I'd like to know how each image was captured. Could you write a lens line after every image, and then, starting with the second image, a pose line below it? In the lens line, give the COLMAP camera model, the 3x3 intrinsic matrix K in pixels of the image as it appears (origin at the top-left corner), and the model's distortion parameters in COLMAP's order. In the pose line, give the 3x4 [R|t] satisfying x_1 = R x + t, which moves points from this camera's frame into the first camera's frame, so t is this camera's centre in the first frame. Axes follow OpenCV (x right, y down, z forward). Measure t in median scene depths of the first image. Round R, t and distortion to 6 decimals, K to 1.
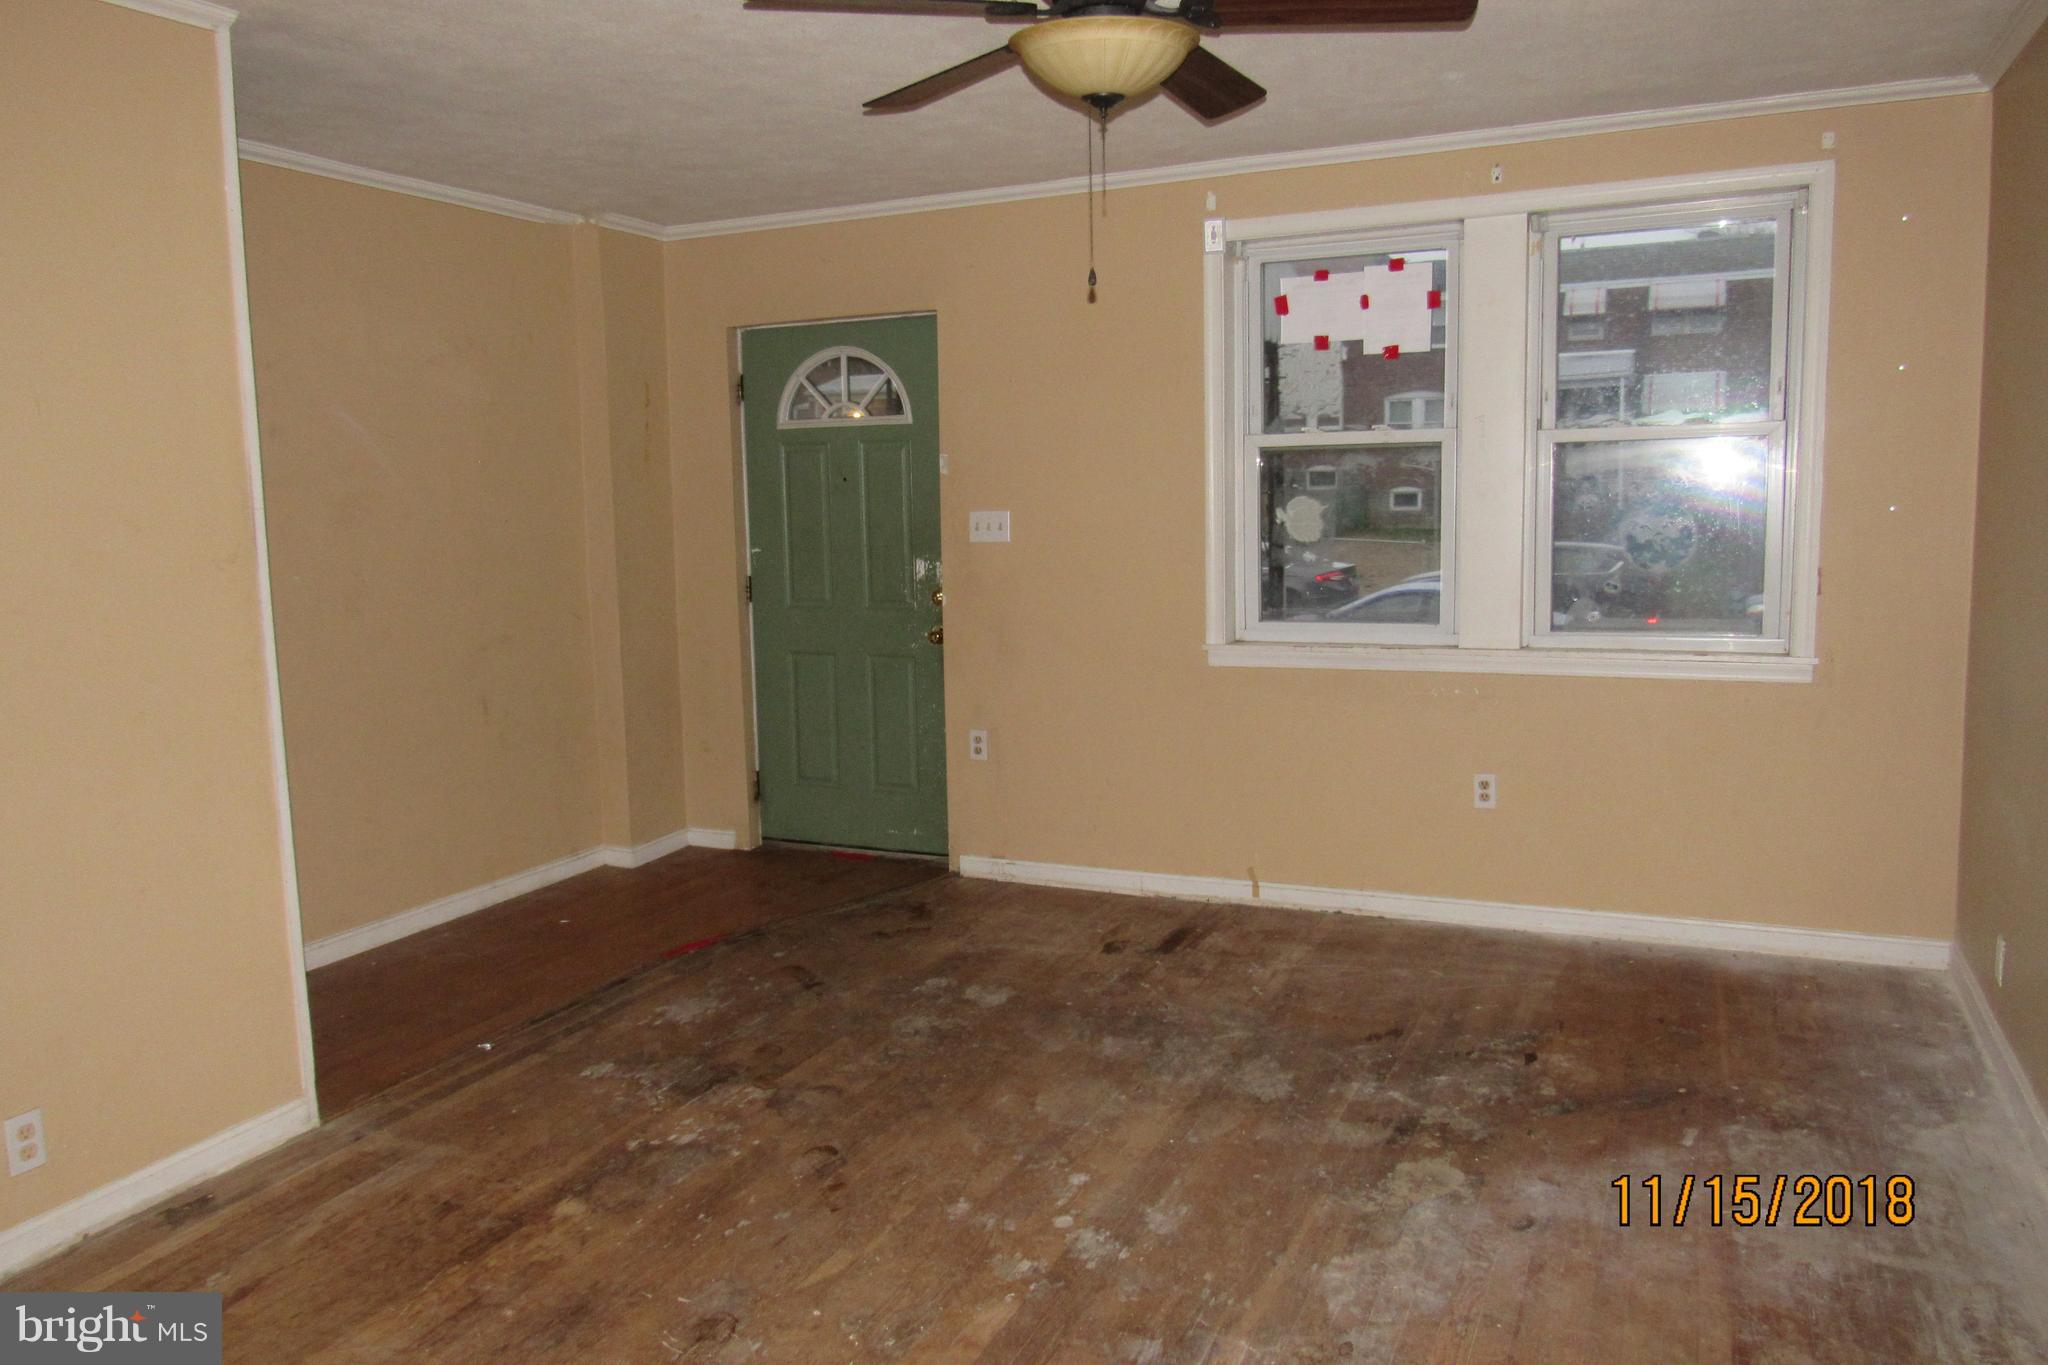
lens RADIAL K [[1494.5, 0, 1024.0], [0, 1494.5, 682.5], [0, 0, 1]] dist [-0.005686, -0.004428]
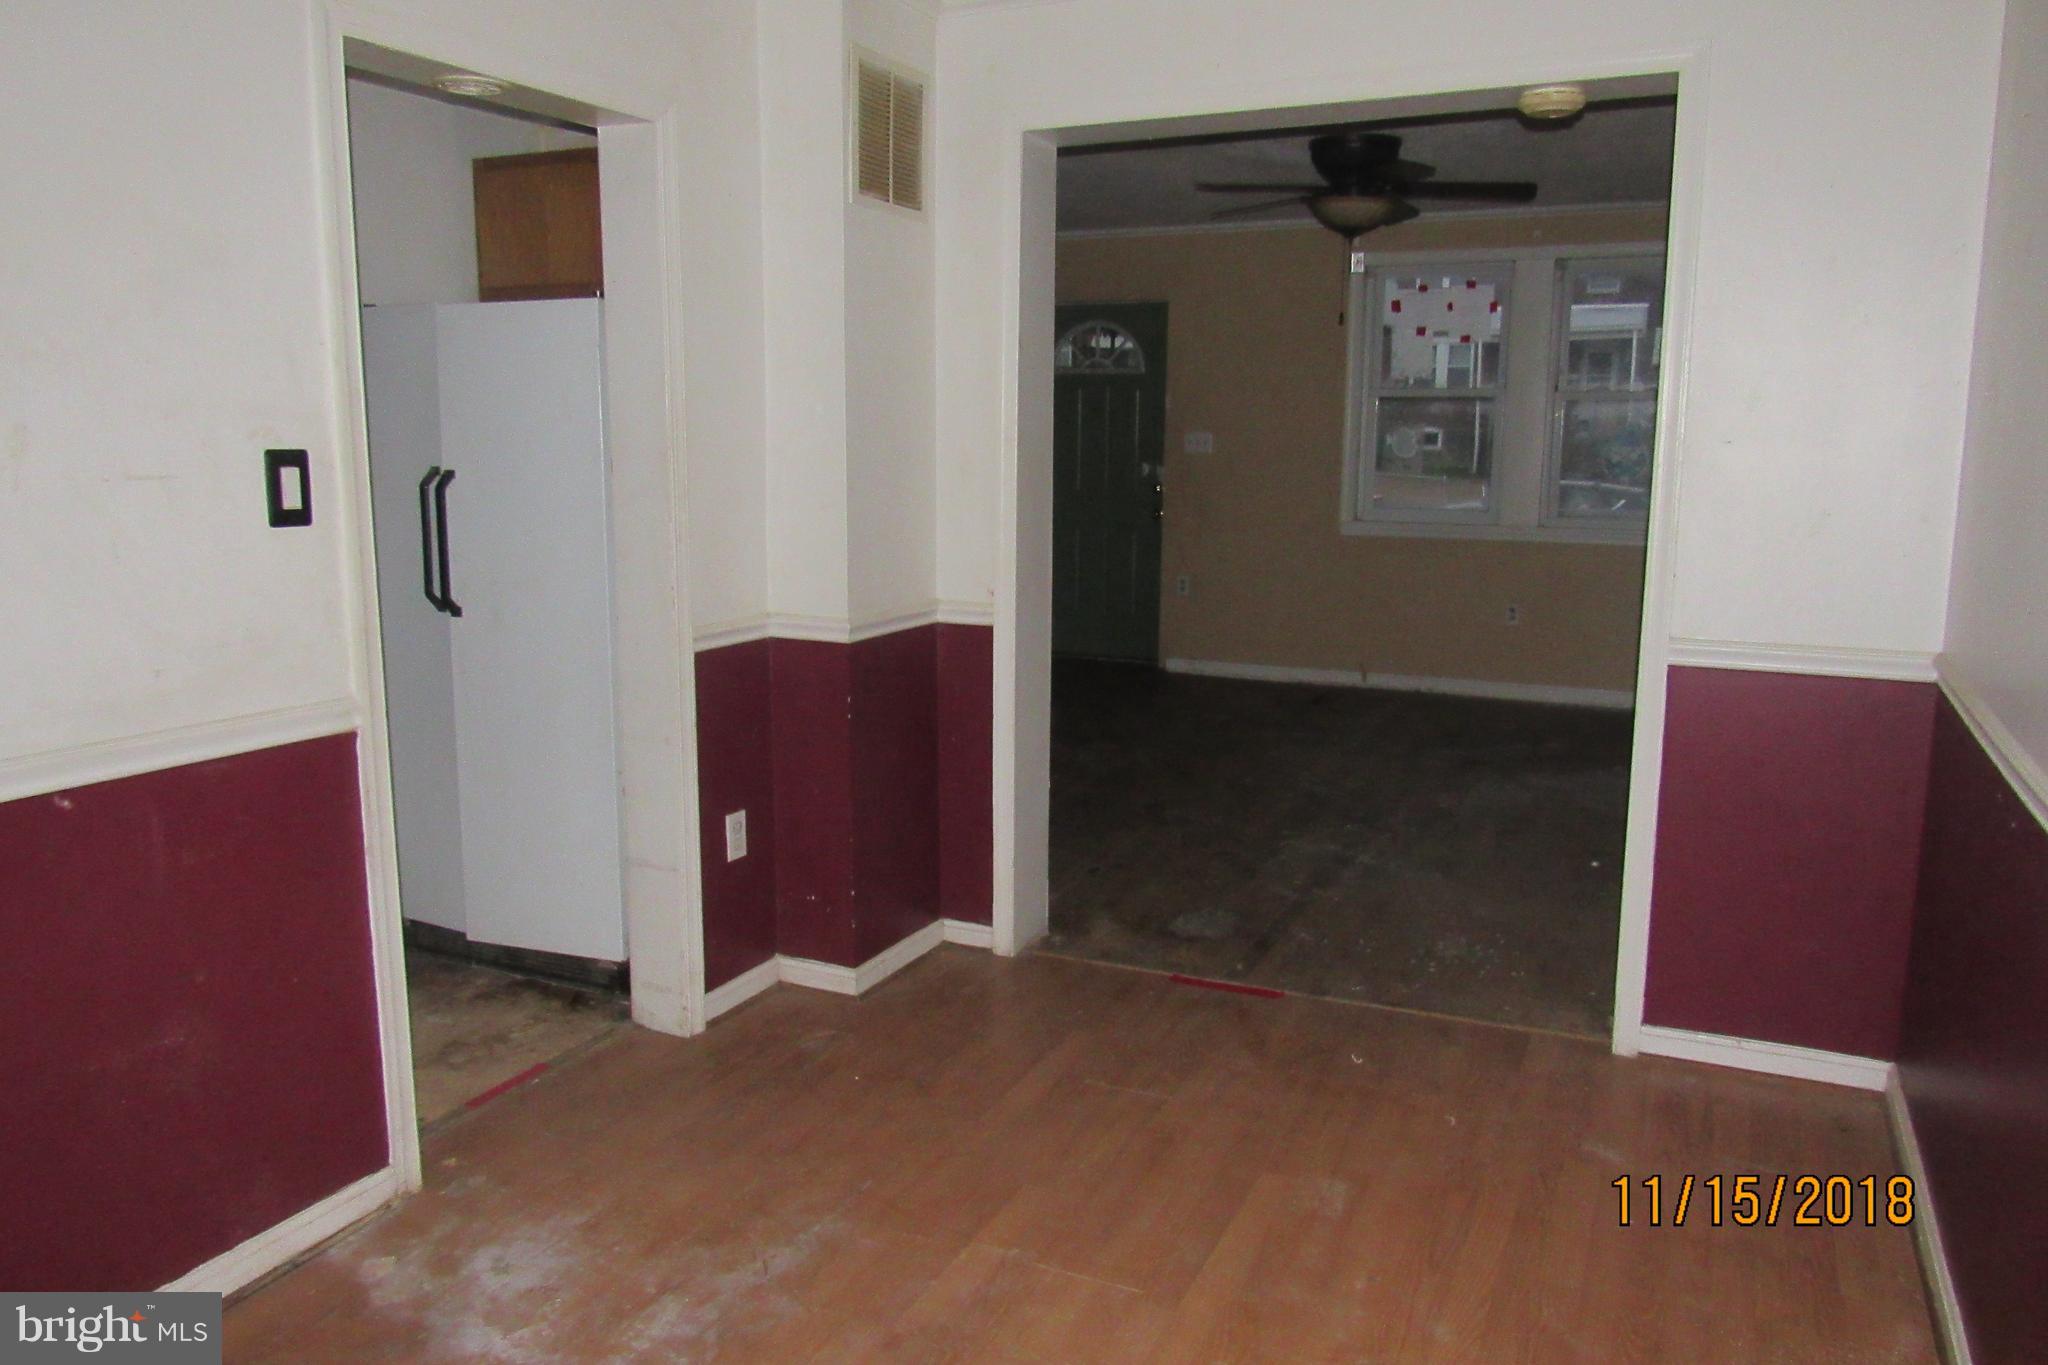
lens RADIAL K [[1494.5, 0, 1024.0], [0, 1494.5, 682.5], [0, 0, 1]] dist [-0.005686, -0.004428]
pose [[0.999549, 0.030005, -0.001143, -0.203087], [-0.029920, 0.998483, 0.046217, 0.081304], [0.002528, -0.046162, 0.998931, -0.583285]]
